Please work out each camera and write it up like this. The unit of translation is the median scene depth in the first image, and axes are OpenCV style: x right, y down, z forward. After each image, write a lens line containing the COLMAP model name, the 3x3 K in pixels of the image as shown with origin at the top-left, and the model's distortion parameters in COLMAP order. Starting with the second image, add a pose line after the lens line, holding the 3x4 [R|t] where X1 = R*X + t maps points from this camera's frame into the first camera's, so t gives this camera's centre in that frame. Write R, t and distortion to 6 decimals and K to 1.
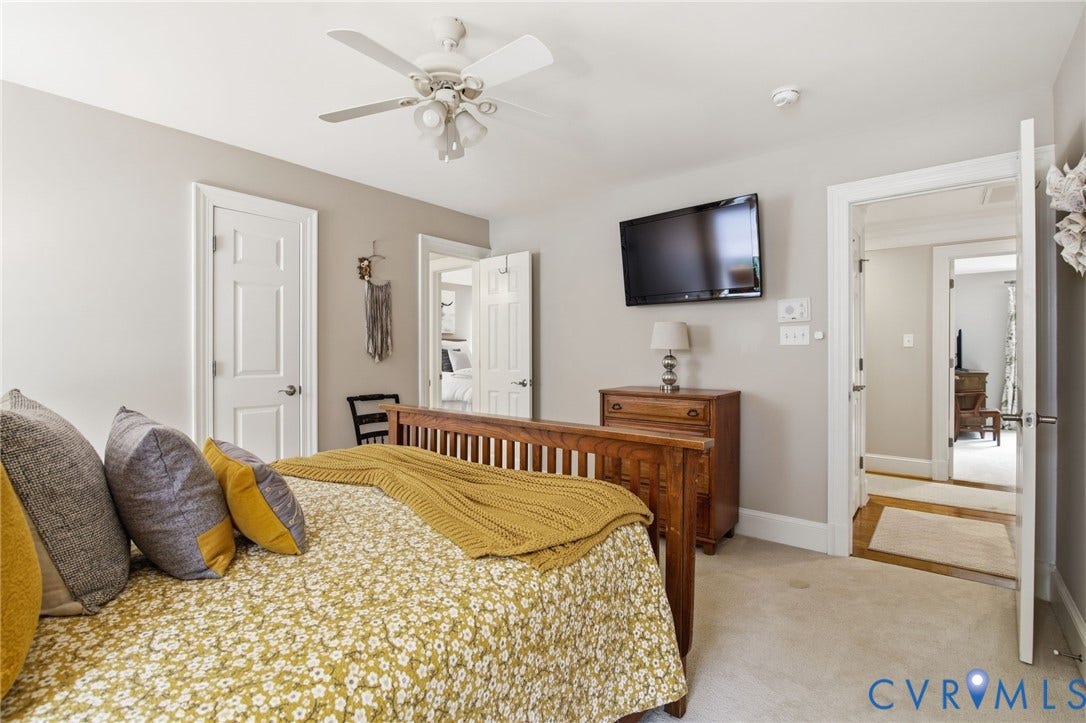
lens RADIAL K [[499.7, 0, 545.2], [0, 499.7, 354.2], [0, 0, 1]] dist [-0.021544, 0.000091]
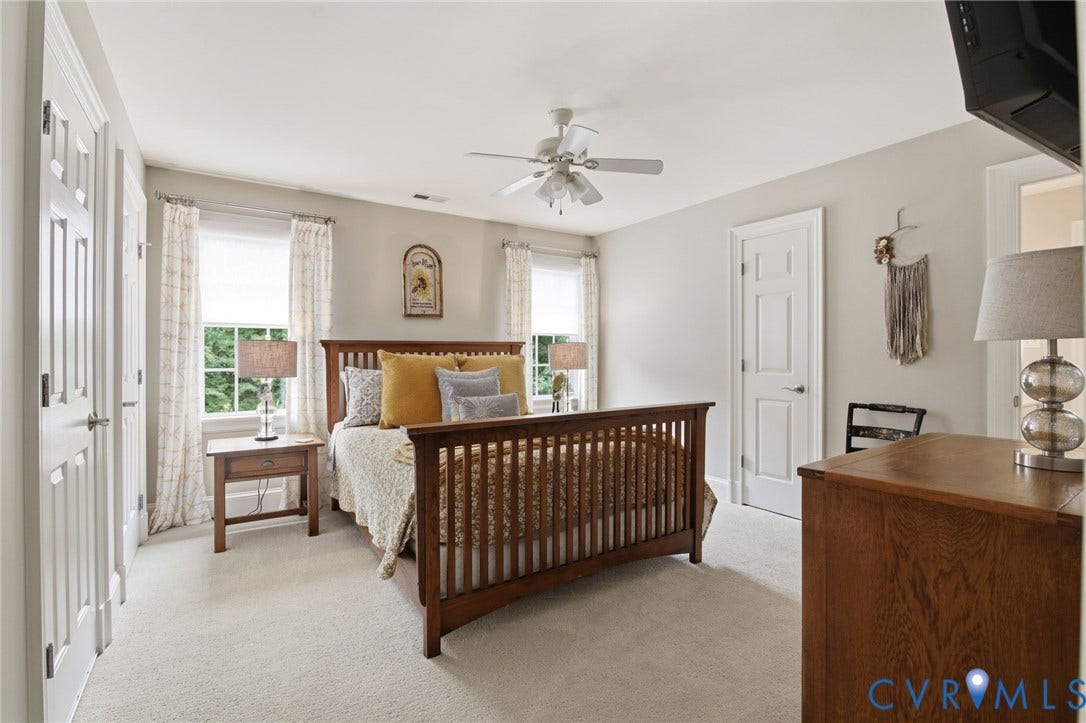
lens RADIAL K [[499.7, 0, 545.2], [0, 499.7, 354.2], [0, 0, 1]] dist [-0.021544, 0.000091]
pose [[-0.288029, -0.006333, -0.957601, 0.605862], [-0.001328, 0.999980, -0.006214, 0.006097], [0.957621, -0.000518, -0.288032, 0.735690]]
